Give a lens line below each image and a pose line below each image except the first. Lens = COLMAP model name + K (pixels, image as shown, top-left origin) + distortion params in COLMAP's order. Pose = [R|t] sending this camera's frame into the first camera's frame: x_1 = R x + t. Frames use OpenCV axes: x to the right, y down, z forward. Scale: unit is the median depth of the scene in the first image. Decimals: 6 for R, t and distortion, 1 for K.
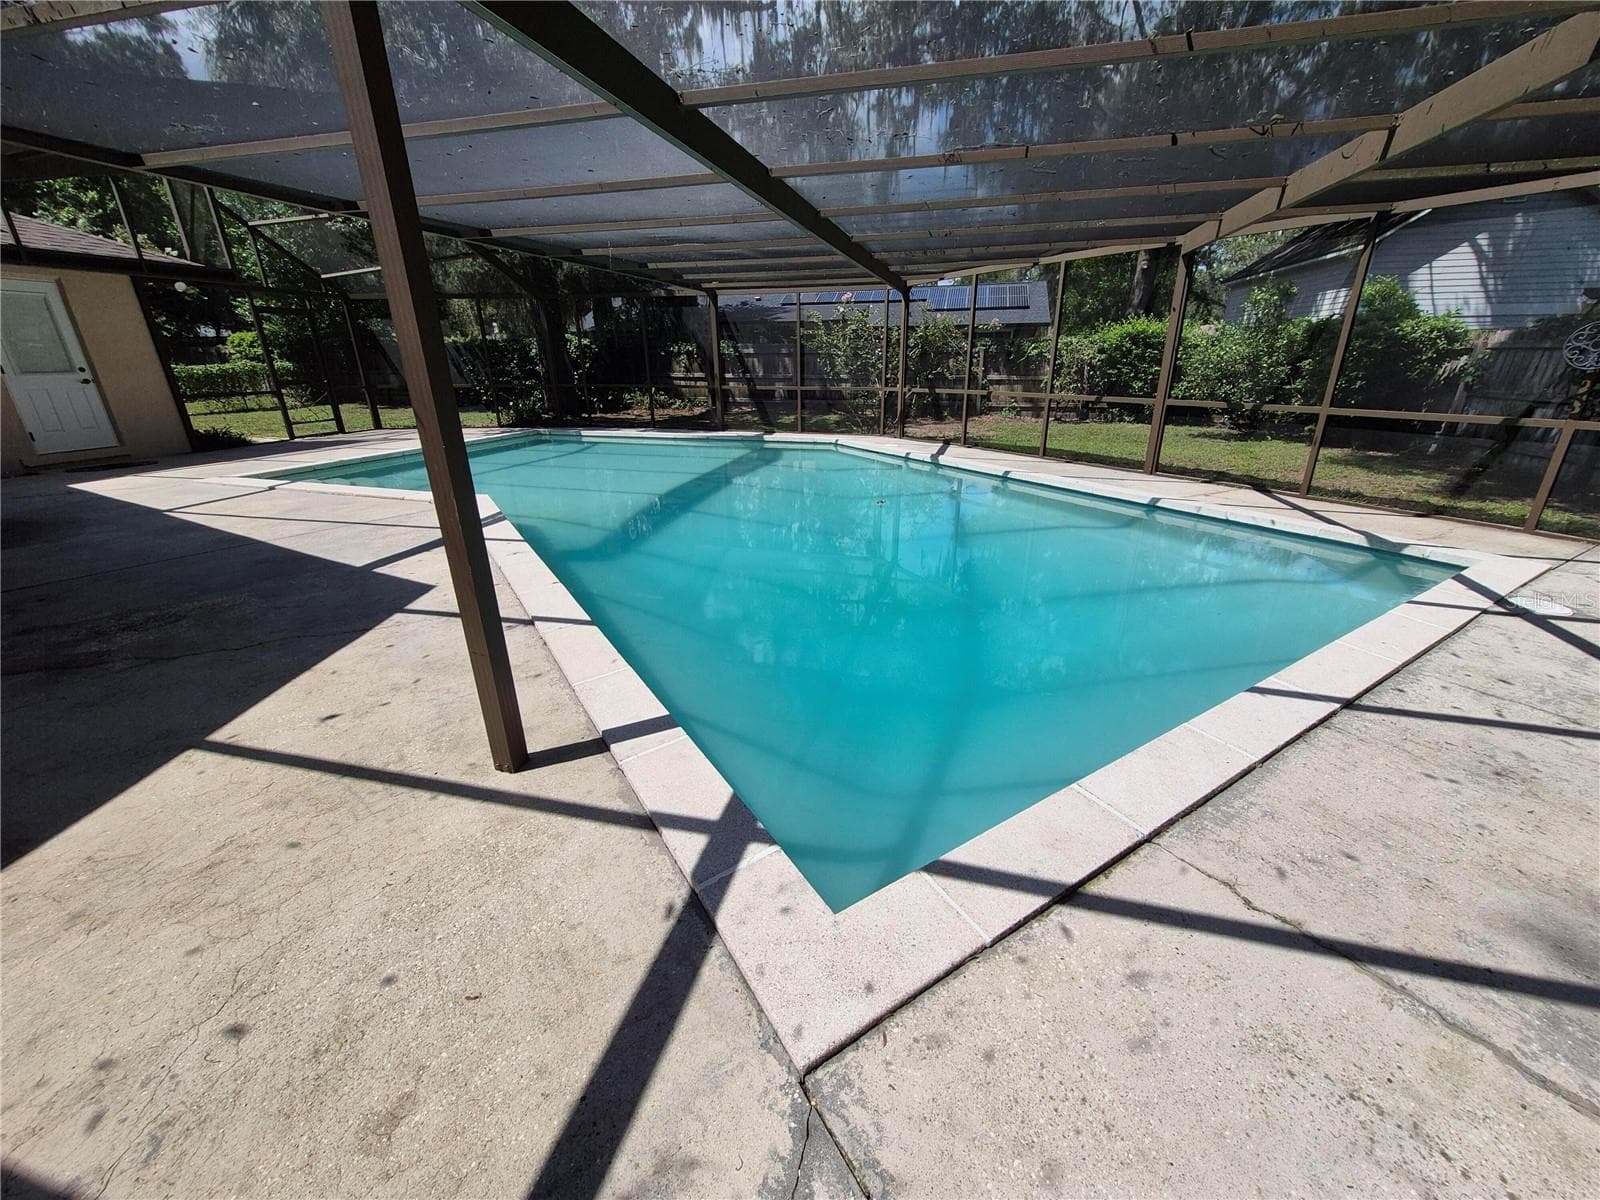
lens RADIAL K [[626.3, 0, 808.2], [0, 626.3, 596.9], [0, 0, 1]] dist [0.000442, -0.000414]
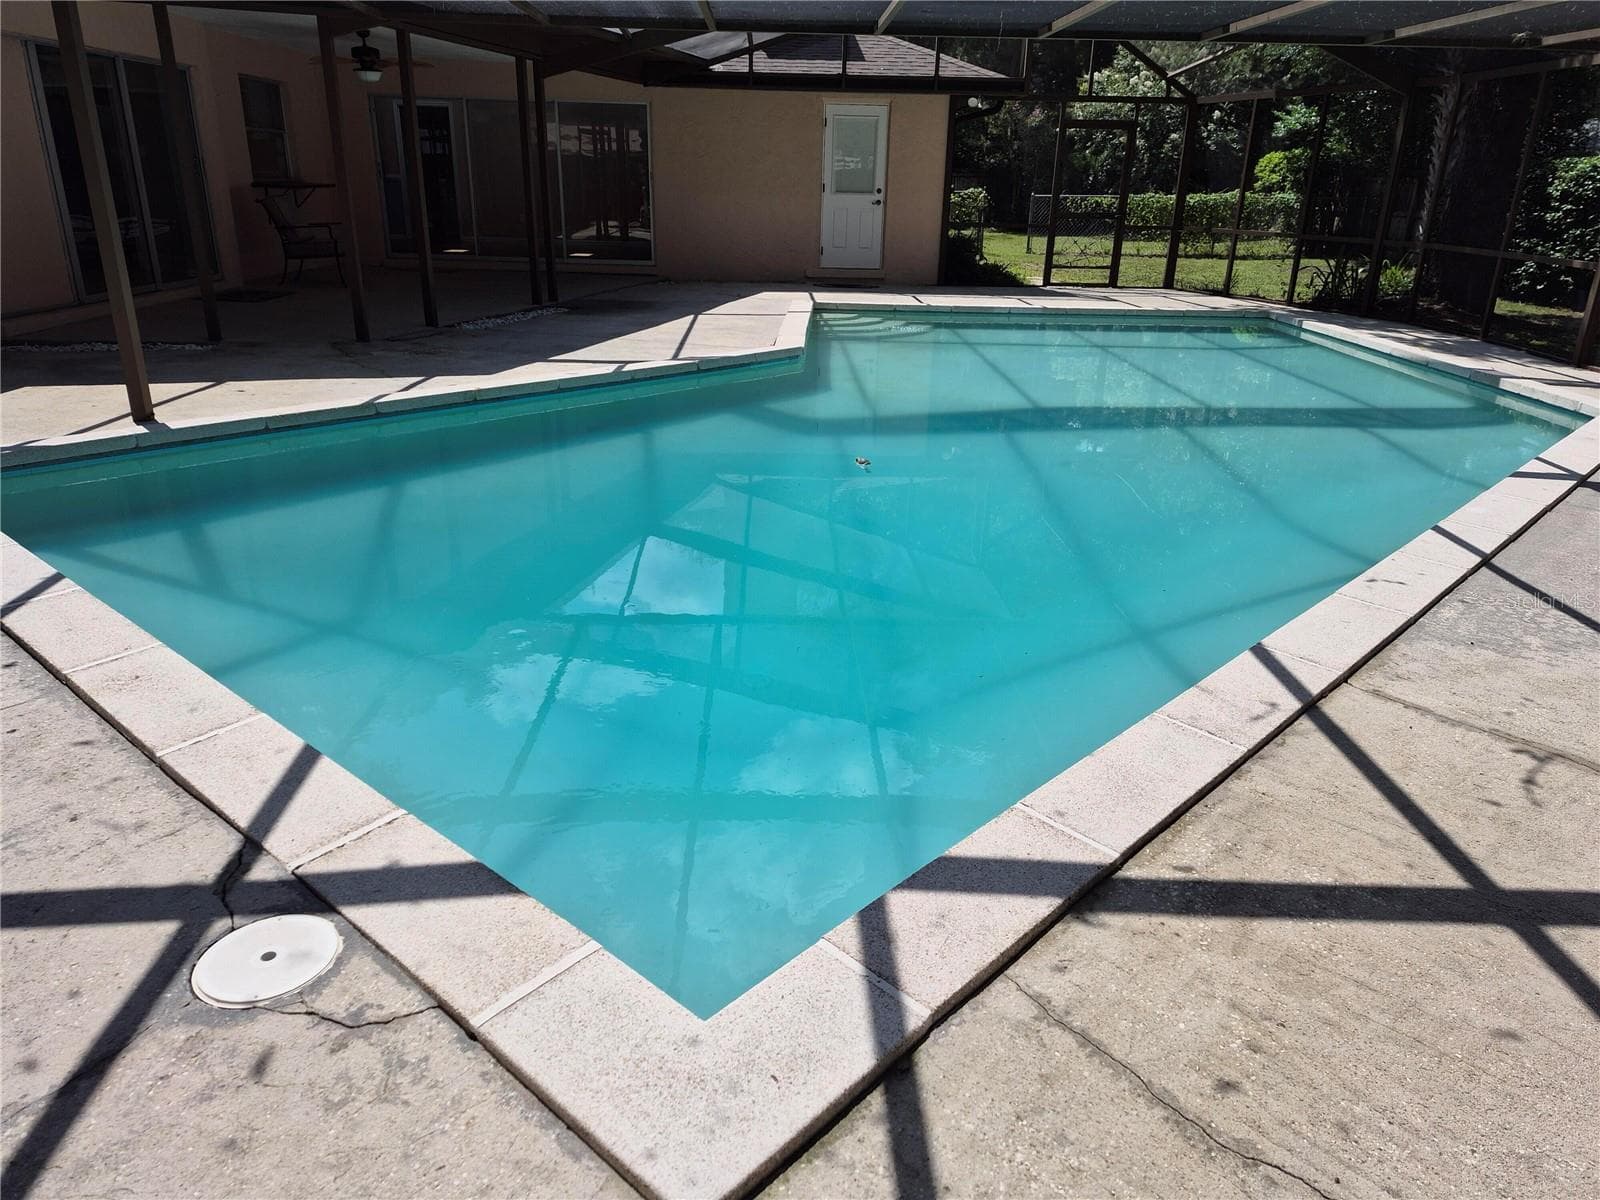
lens RADIAL K [[1104.4, 0, 800.0], [0, 1104.4, 600.0], [0, 0, 1]] dist [0.056134, -0.056199]
pose [[0.278247, 0.350166, -0.894406, 1.726570], [-0.367655, 0.899091, 0.237623, -0.390956], [0.887360, 0.262715, 0.378910, 0.997544]]
